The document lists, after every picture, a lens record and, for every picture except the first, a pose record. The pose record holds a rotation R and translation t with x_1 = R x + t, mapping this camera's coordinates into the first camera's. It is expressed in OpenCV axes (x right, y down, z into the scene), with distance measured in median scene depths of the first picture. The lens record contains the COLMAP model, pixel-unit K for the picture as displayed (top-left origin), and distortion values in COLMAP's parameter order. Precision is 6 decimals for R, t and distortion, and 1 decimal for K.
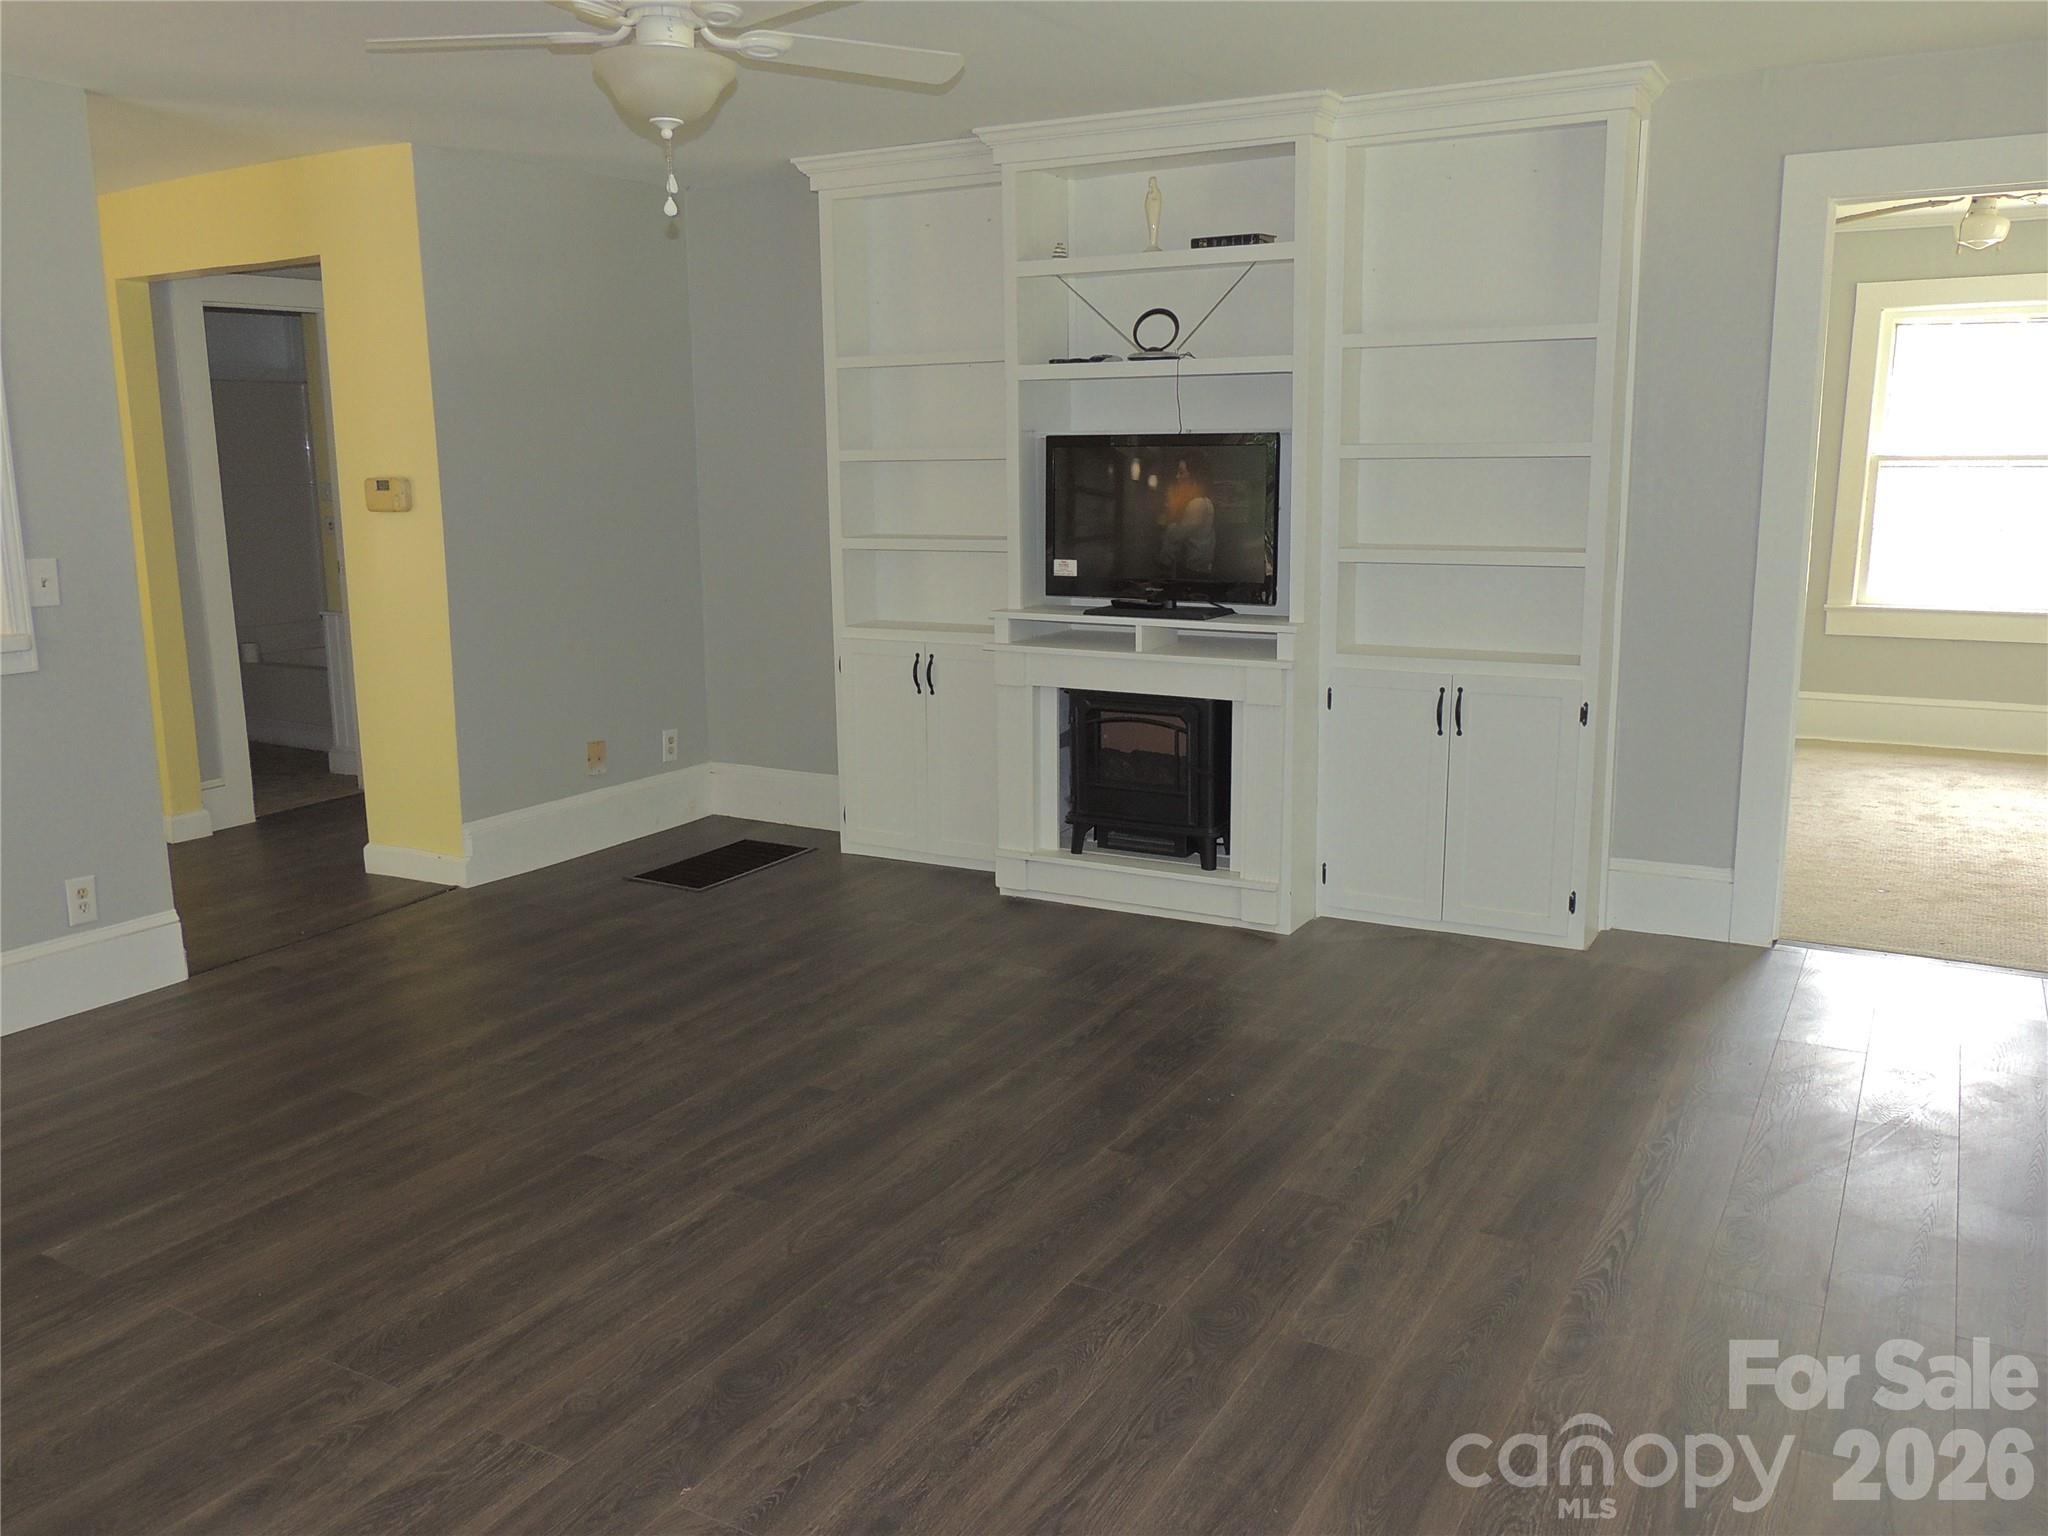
lens RADIAL K [[1617.6, 0, 1037.4], [0, 1617.6, 772.5], [0, 0, 1]] dist [-0.021236, -0.010815]
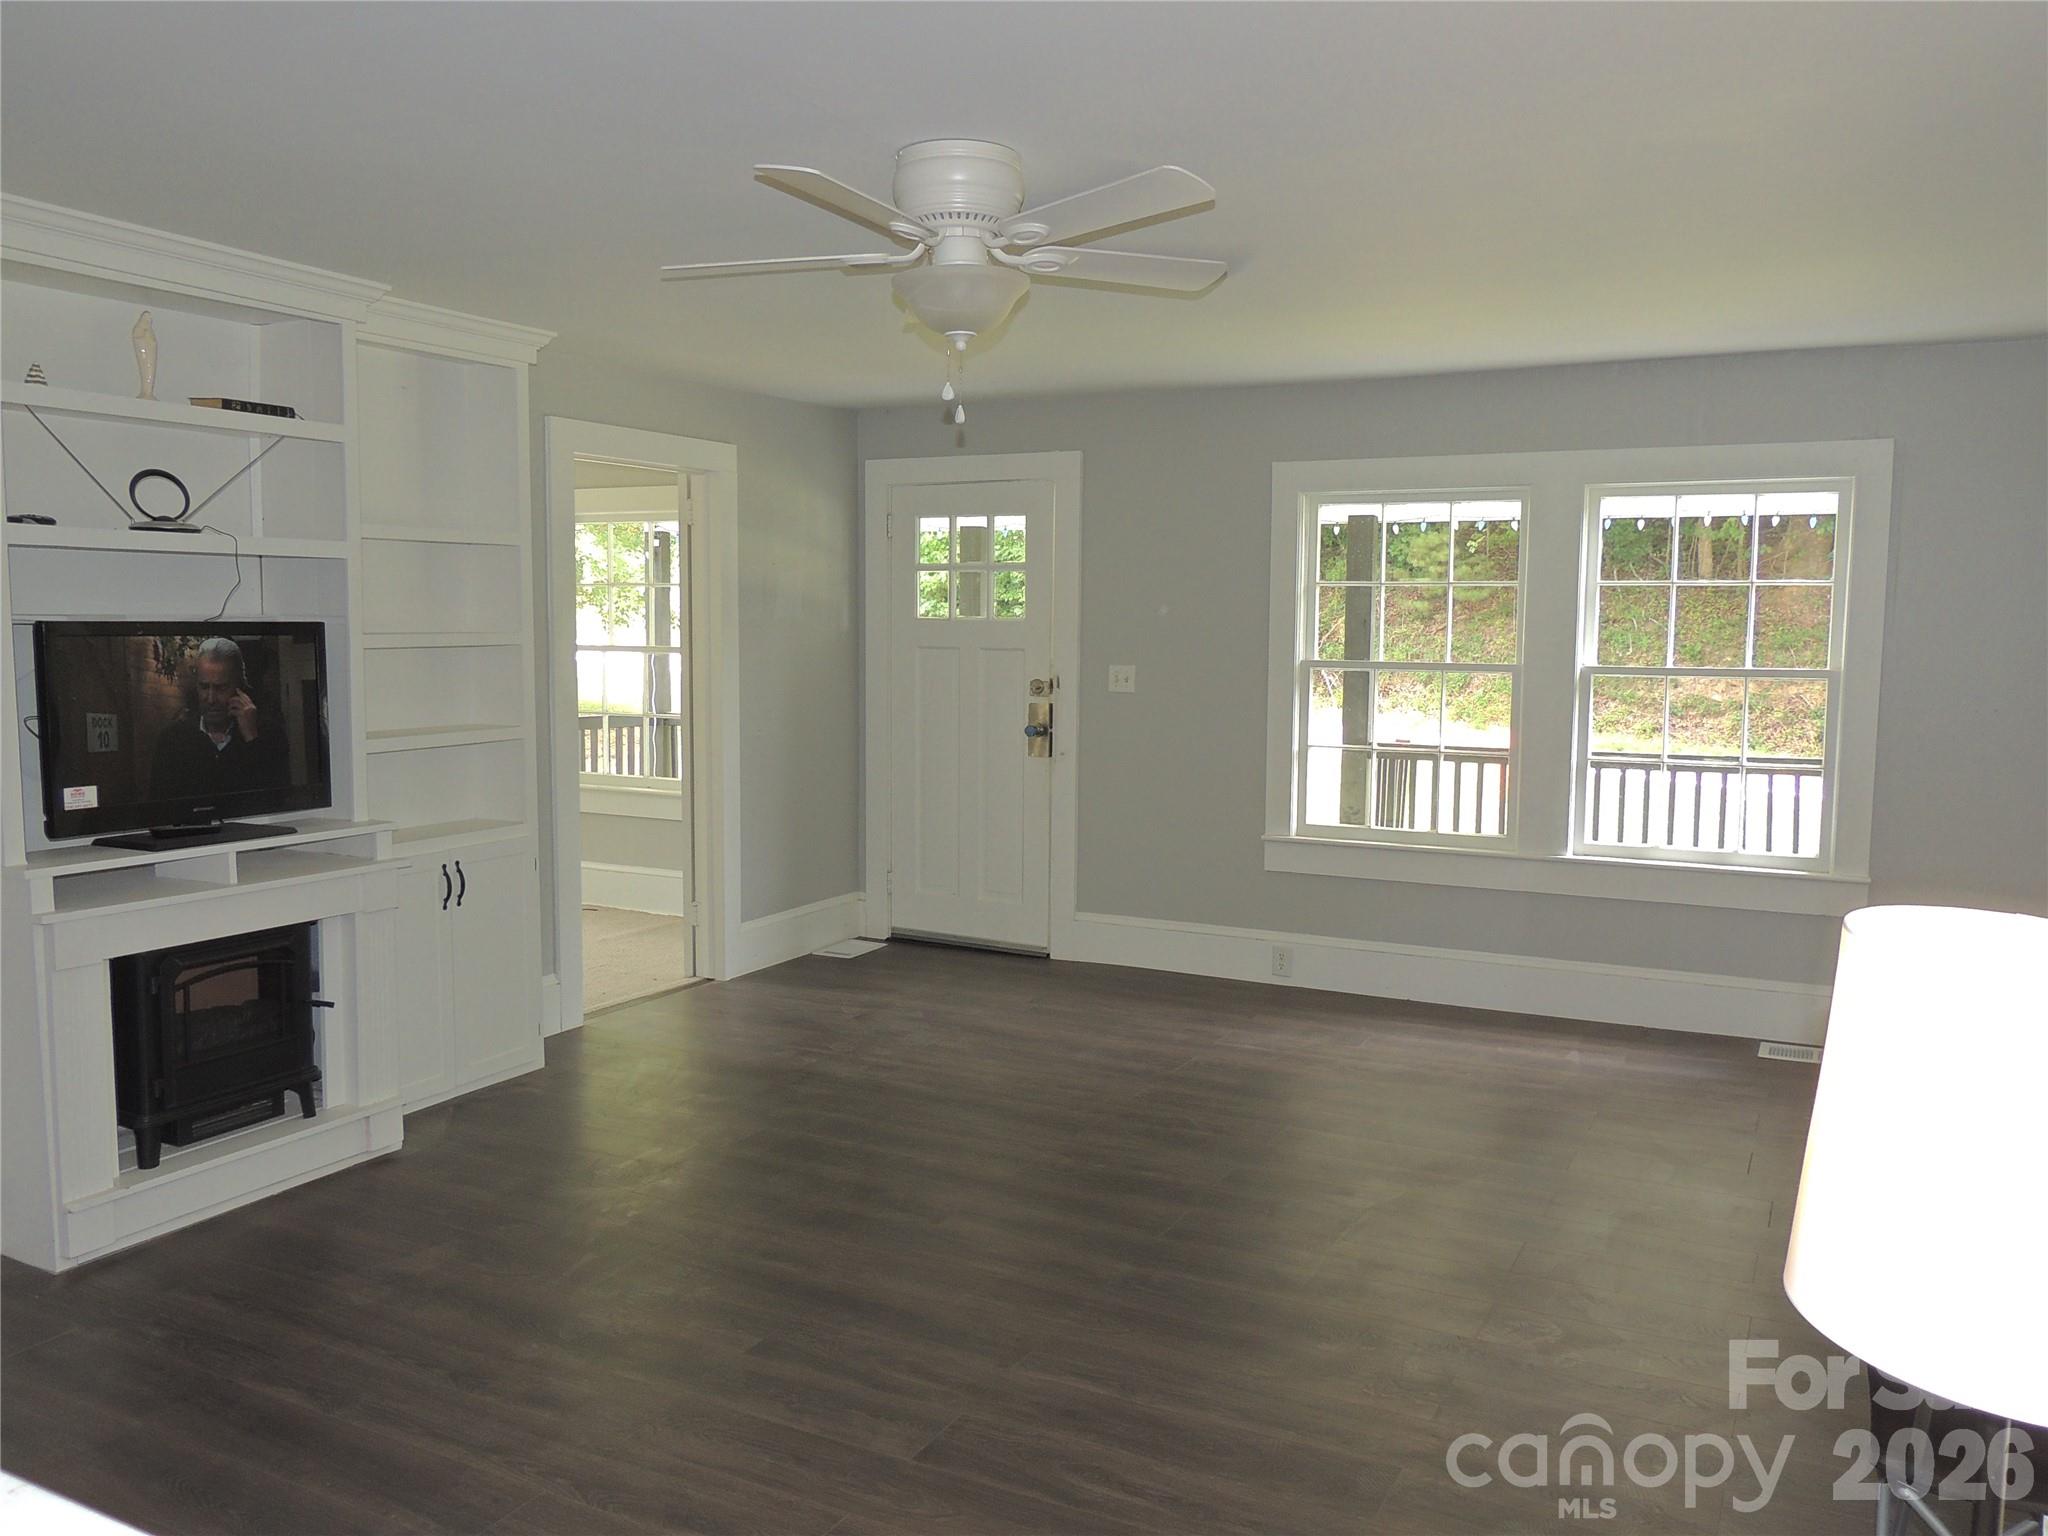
lens RADIAL K [[1617.6, 0, 1039.7], [0, 1617.6, 769.7], [0, 0, 1]] dist [-0.021236, -0.010815]
pose [[-0.049484, -0.083696, 0.995262, -0.780878], [0.187256, 0.978035, 0.091557, -0.132281], [-0.981064, 0.190900, -0.032724, 0.629649]]
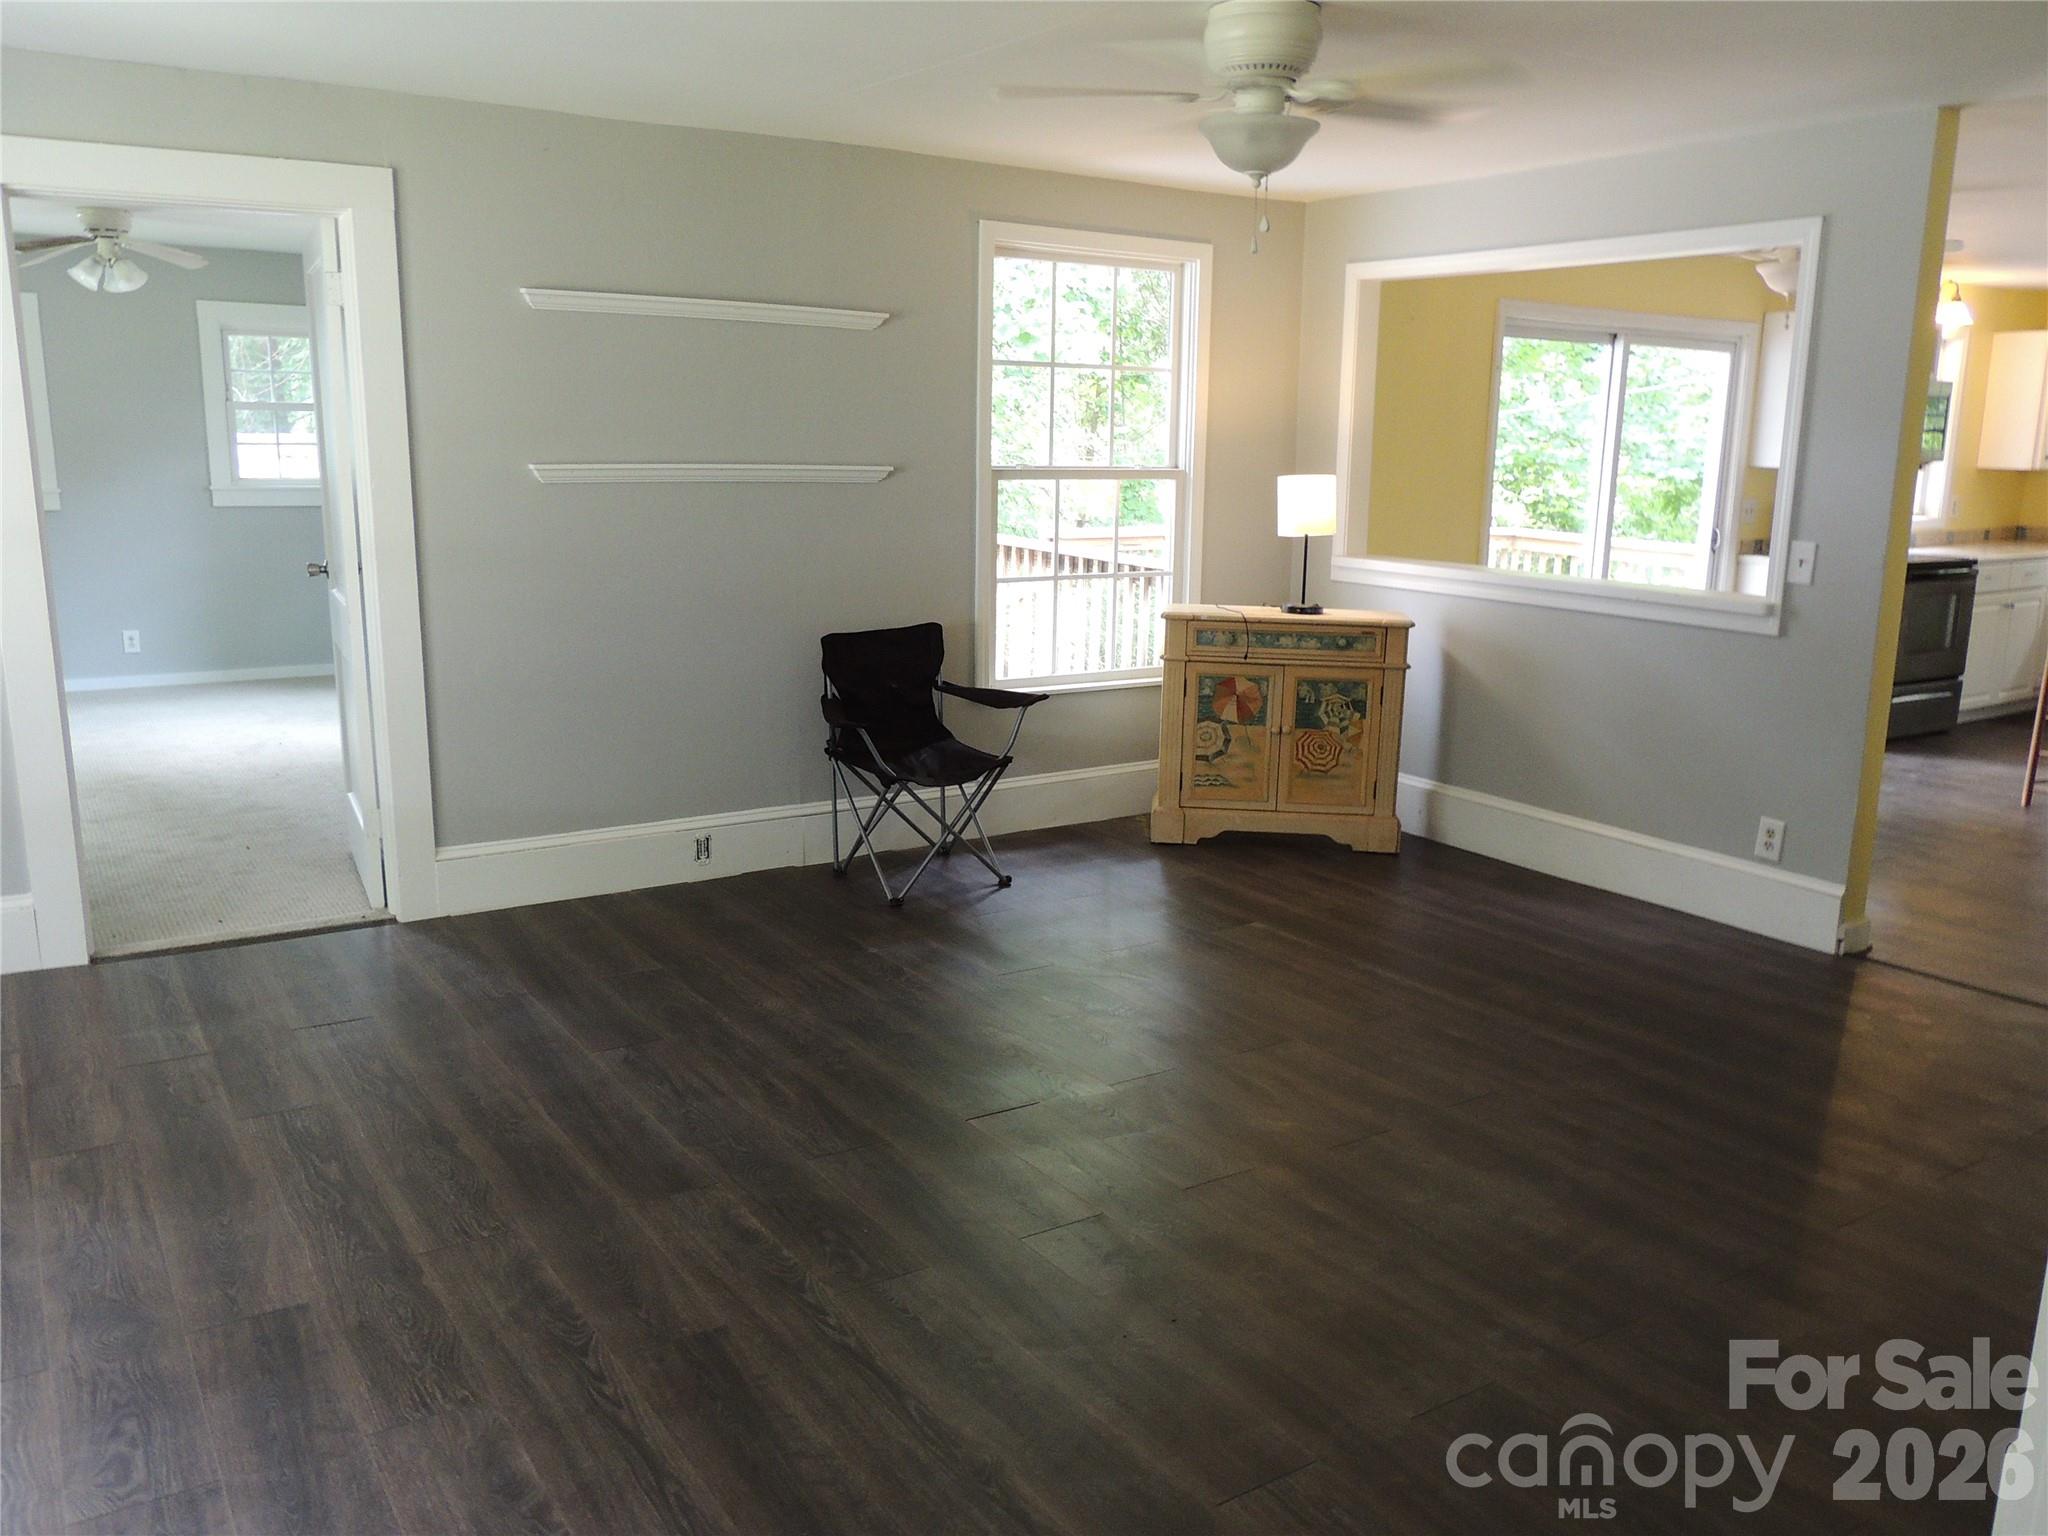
lens RADIAL K [[1617.6, 0, 1025.8], [0, 1617.6, 774.1], [0, 0, 1]] dist [-0.021236, -0.010815]
pose [[-0.460947, 0.191870, -0.866437, 0.578144], [-0.179088, 0.936147, 0.302583, -0.196284], [0.869169, 0.294643, -0.397153, 0.884129]]
